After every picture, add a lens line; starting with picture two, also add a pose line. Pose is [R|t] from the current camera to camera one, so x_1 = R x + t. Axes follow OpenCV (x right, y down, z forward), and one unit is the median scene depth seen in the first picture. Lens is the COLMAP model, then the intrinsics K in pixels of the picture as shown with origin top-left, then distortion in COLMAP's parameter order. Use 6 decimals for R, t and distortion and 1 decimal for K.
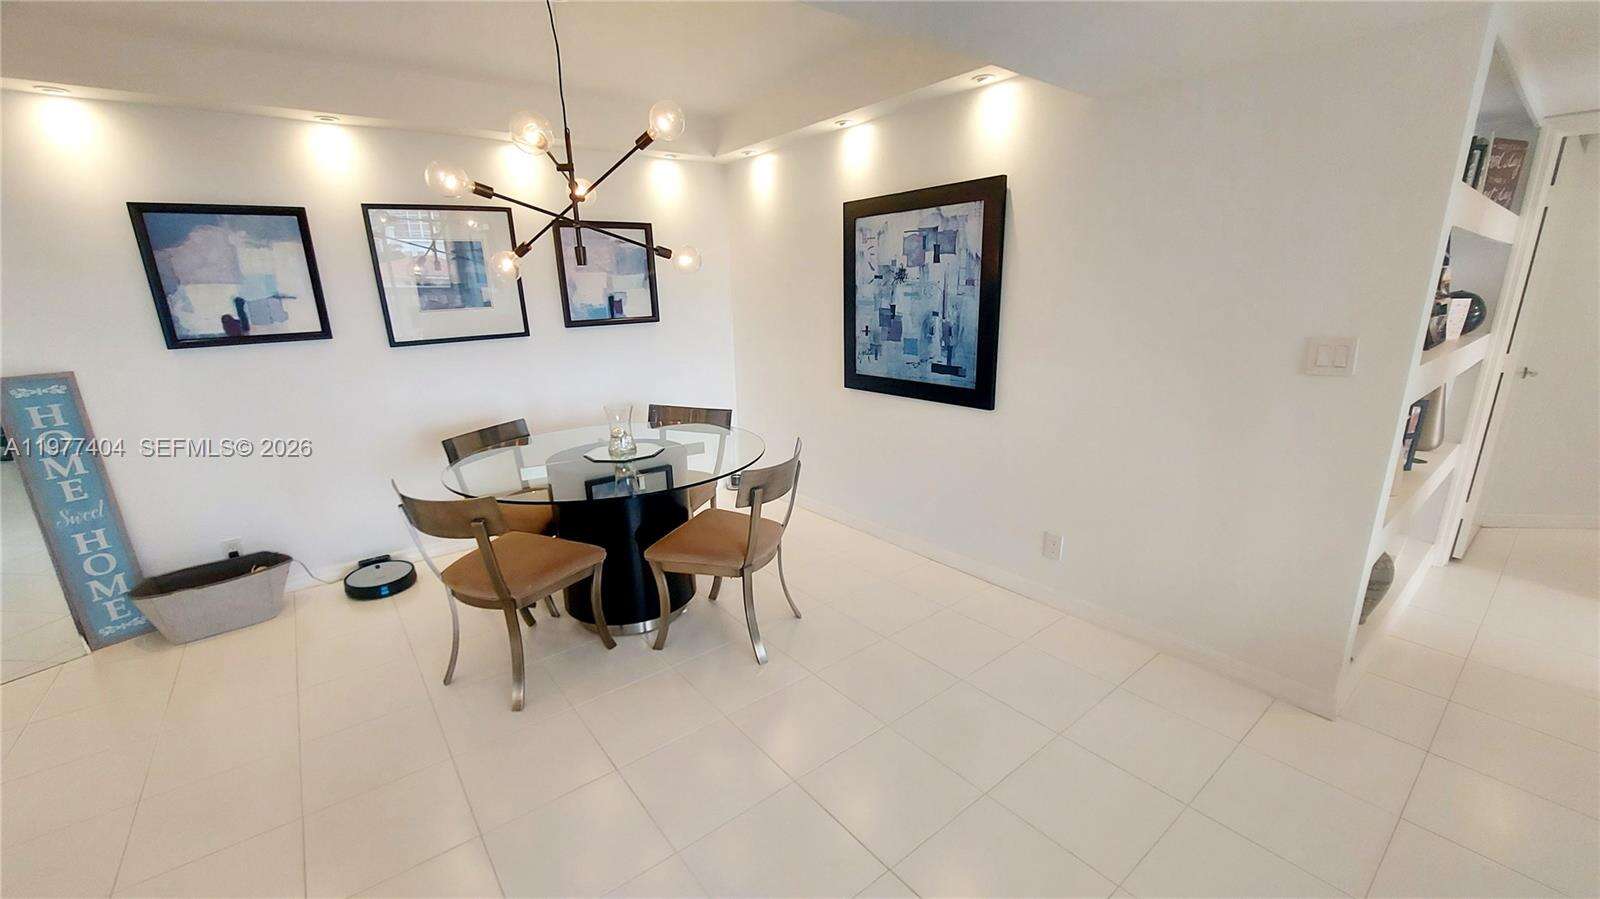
lens RADIAL K [[631.2, 0, 807.6], [0, 631.2, 460.8], [0, 0, 1]] dist [-0.013859, -0.000187]
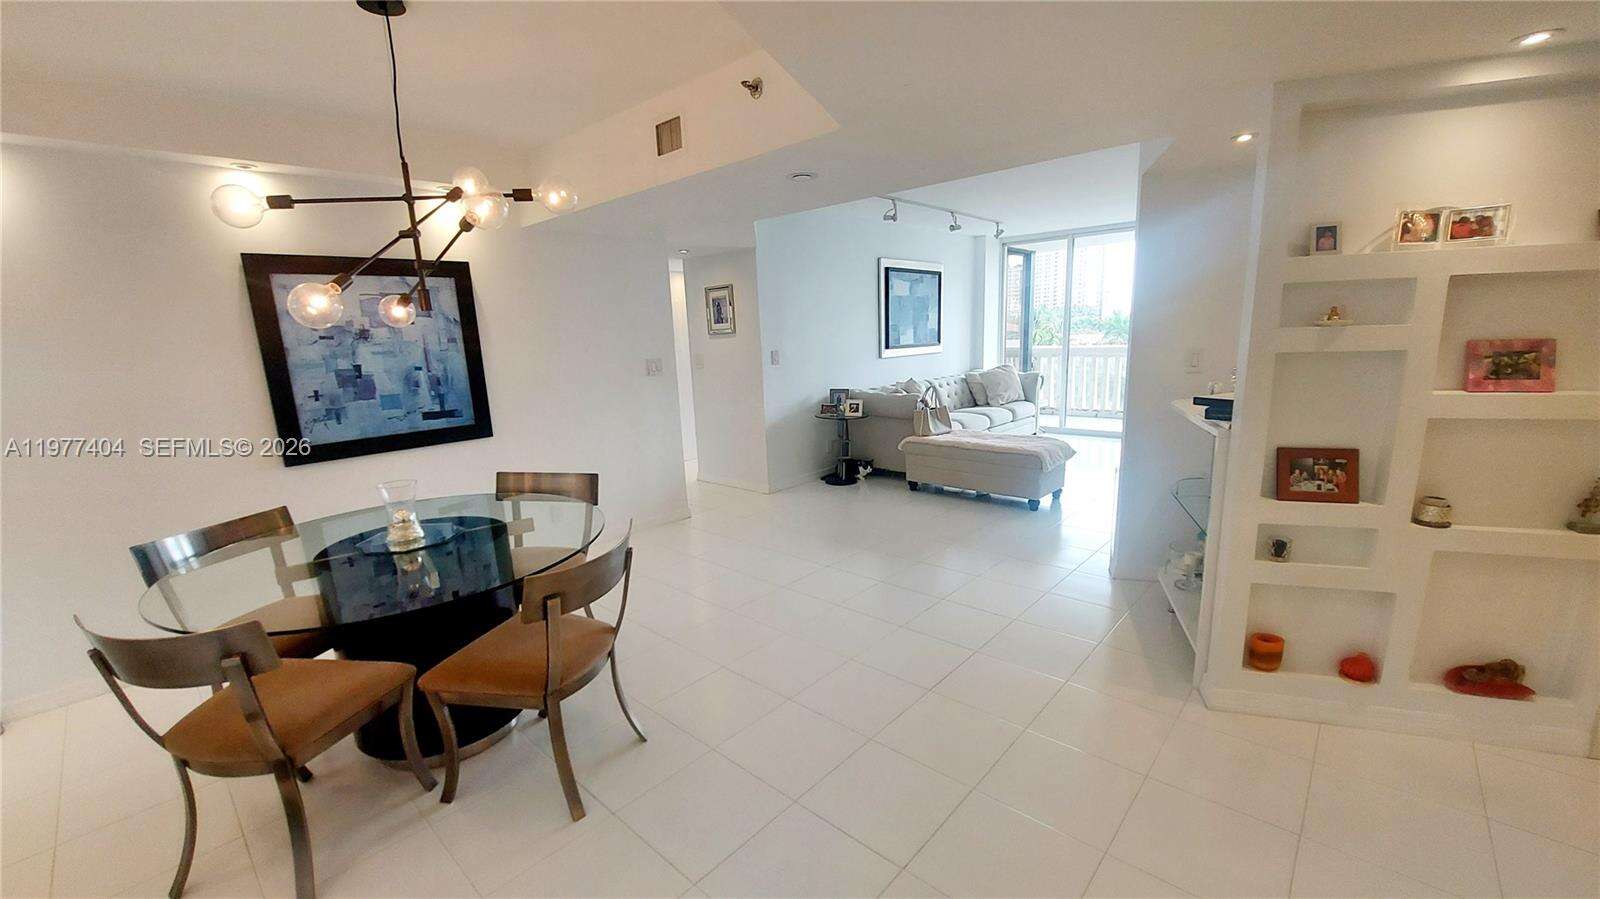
lens RADIAL K [[631.2, 0, 792.0], [0, 631.2, 454.0], [0, 0, 1]] dist [-0.013859, -0.000187]
pose [[-0.156716, -0.166386, 0.973527, -0.972808], [0.300602, 0.930906, 0.207492, -0.117616], [-0.940786, 0.325161, -0.095872, 0.505319]]
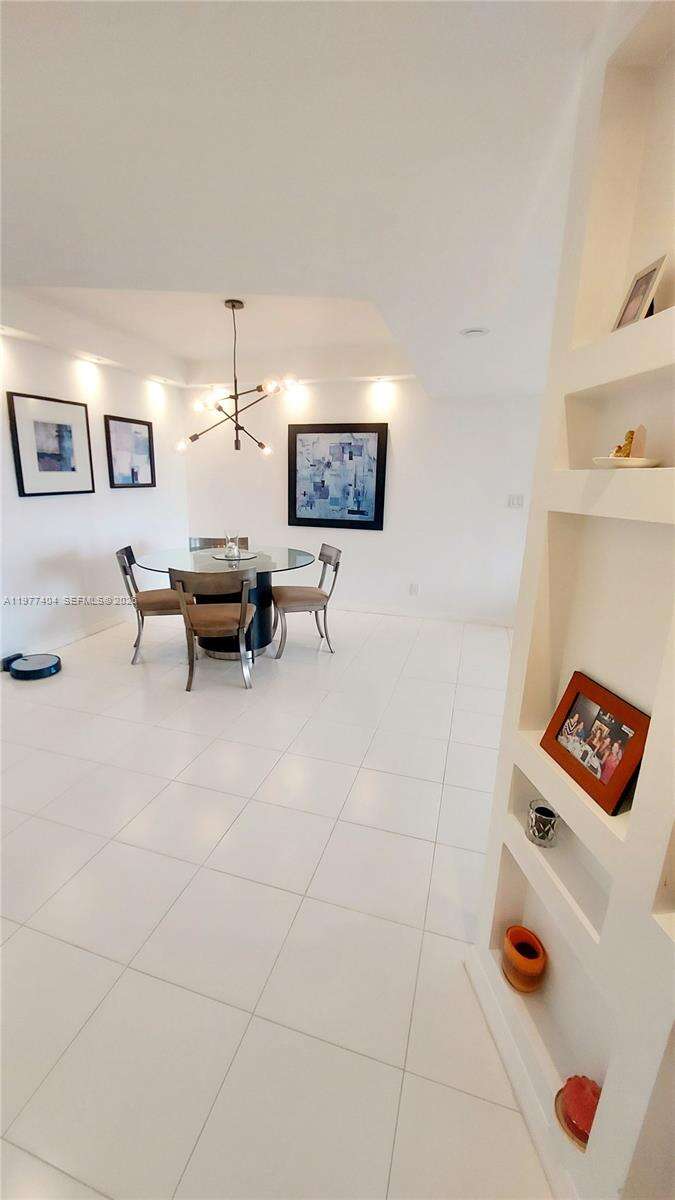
lens RADIAL K [[473.4, 0, 324.6], [0, 473.4, 605.3], [0, 0, 1]] dist [-0.013859, -0.000187]
pose [[0.832149, -0.105380, 0.544447, -0.706271], [0.108788, 0.993723, 0.026065, 0.099451], [-0.543777, 0.037539, 0.838390, -0.212482]]
